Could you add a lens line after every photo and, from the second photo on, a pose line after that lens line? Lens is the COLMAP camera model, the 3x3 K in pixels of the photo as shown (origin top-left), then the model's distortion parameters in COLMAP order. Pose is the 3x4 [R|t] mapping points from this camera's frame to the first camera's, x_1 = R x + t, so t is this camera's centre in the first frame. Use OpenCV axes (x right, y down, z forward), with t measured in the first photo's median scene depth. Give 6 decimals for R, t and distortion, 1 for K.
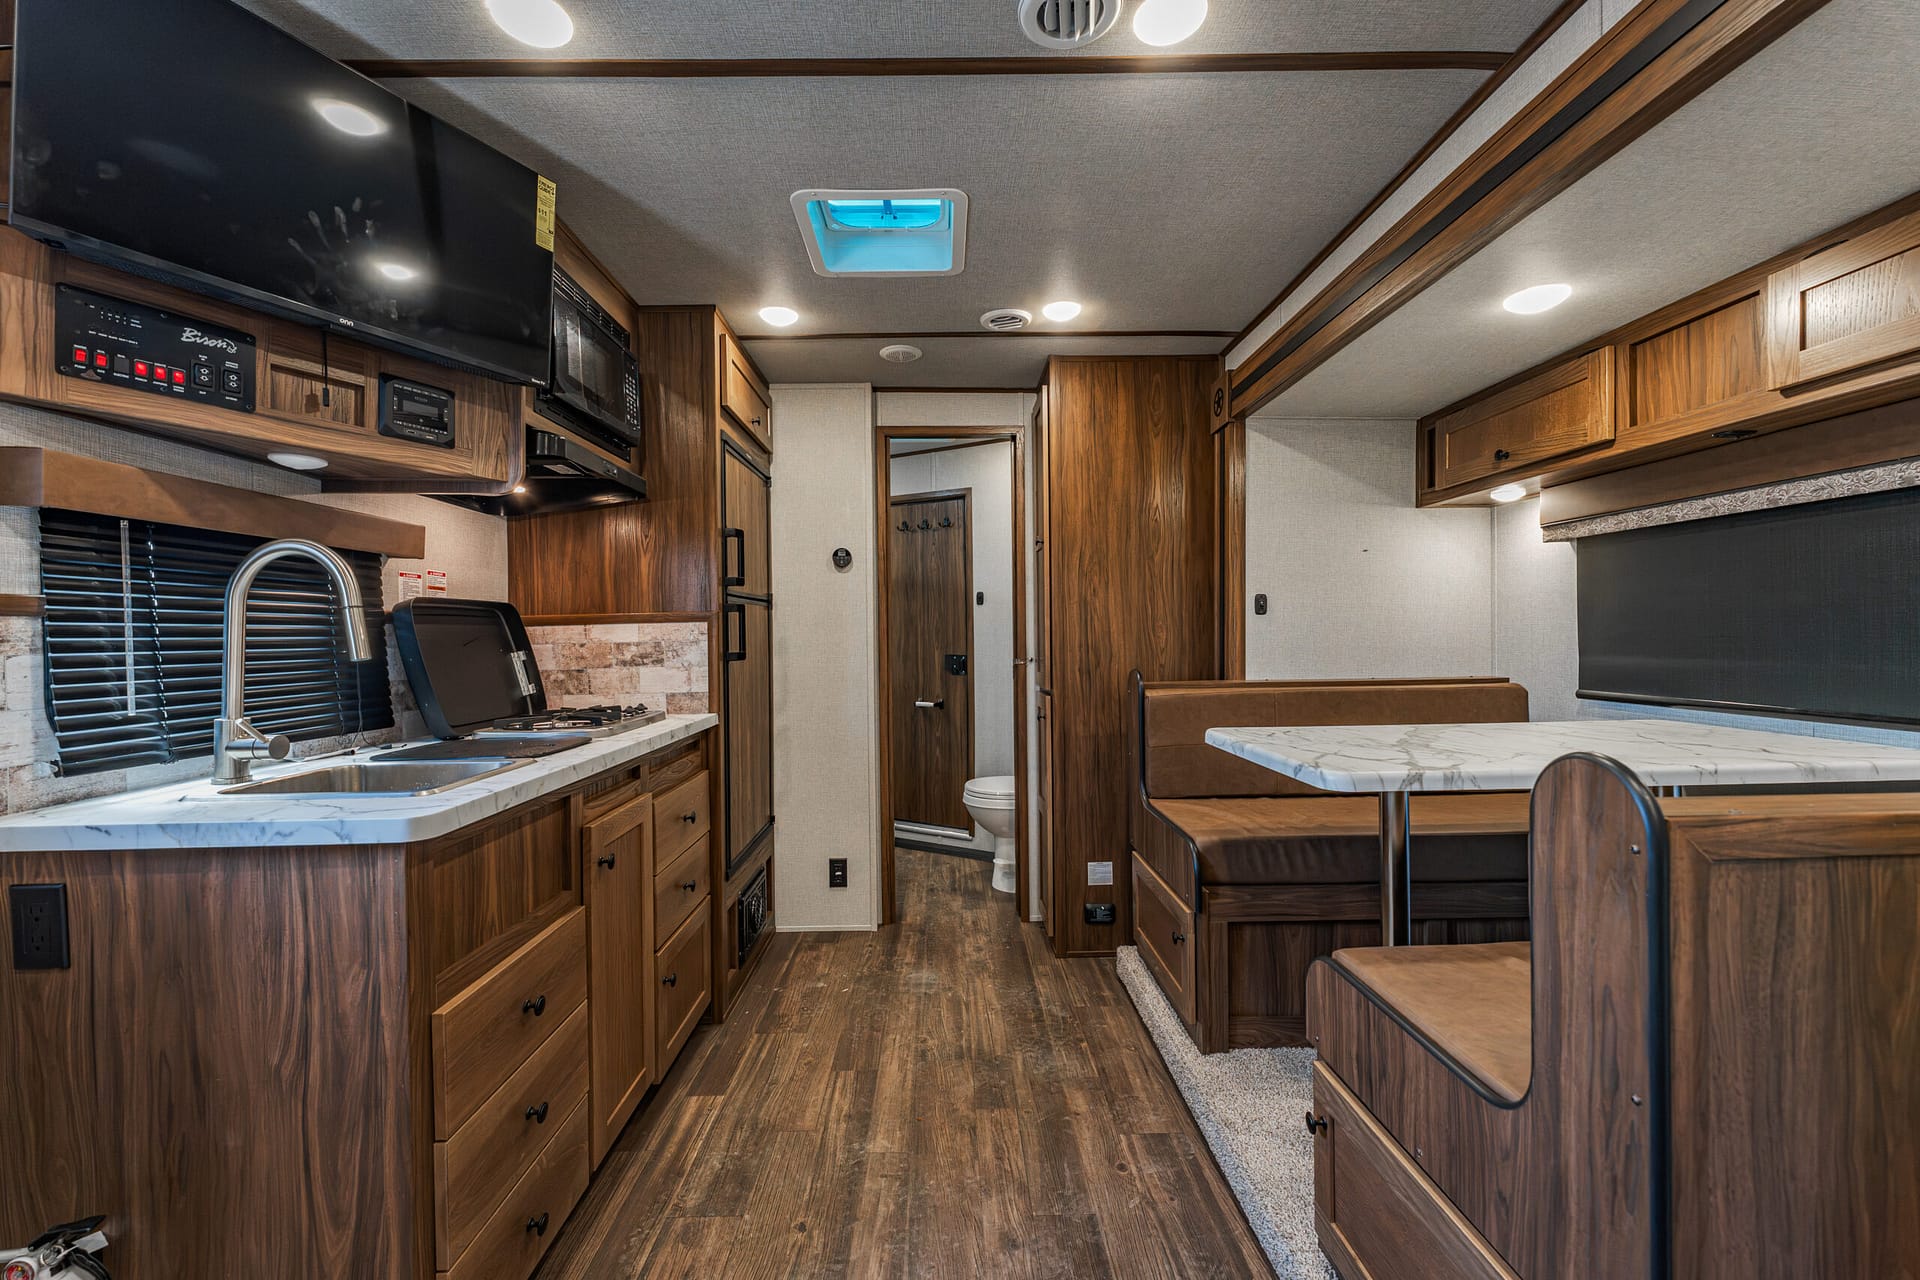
lens RADIAL K [[756.9, 0, 956.9], [0, 756.9, 636.9], [0, 0, 1]] dist [0.000937, -0.000562]
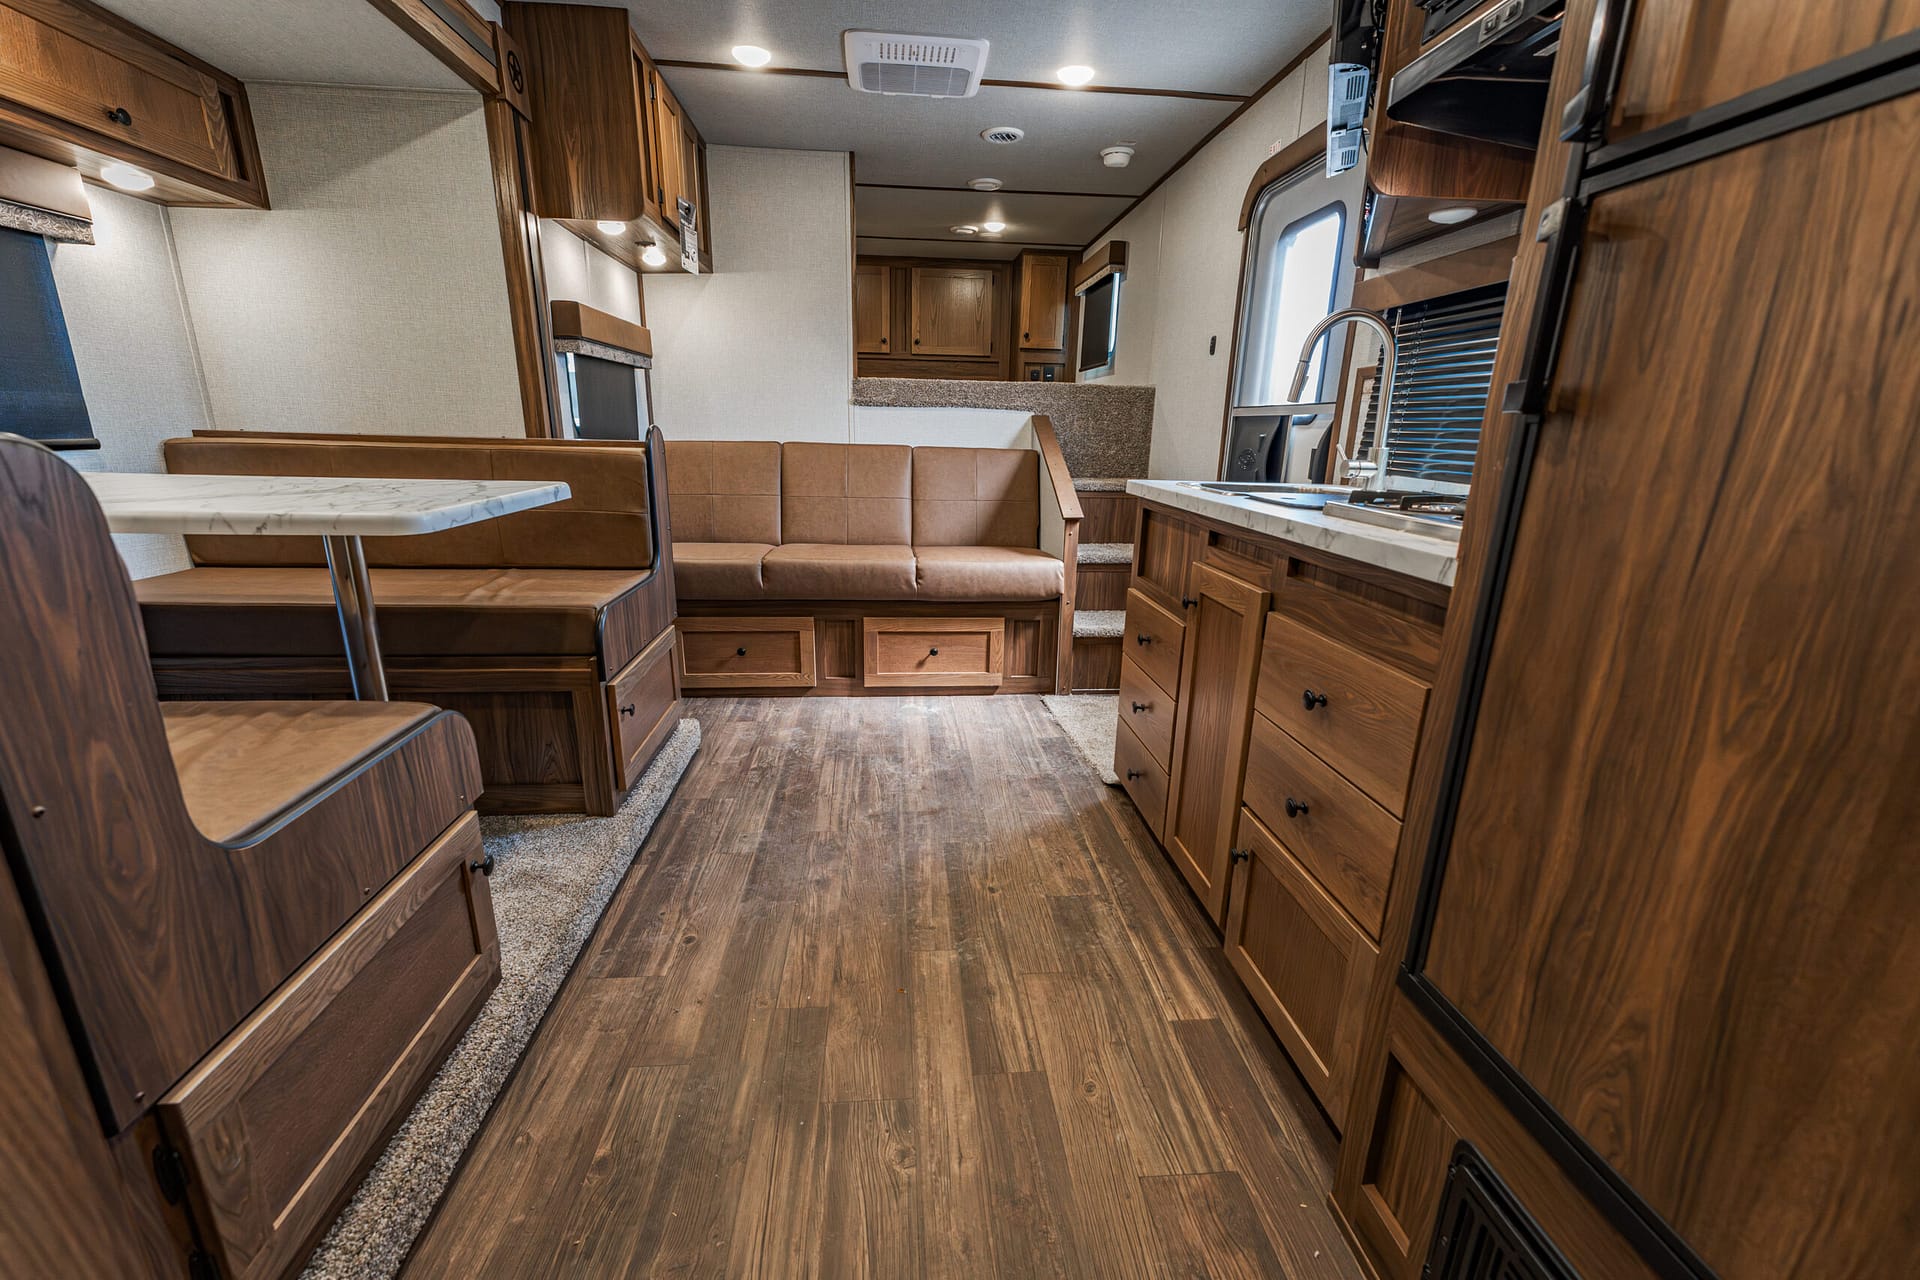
lens RADIAL K [[781.1, 0, 956.7], [0, 781.1, 641.7], [0, 0, 1]] dist [-0.000230, 0.000343]
pose [[-0.997799, 0.006613, -0.065978, -0.051953], [-0.011679, 0.961934, 0.273031, 0.044534], [0.065272, 0.273200, -0.959740, 1.583645]]
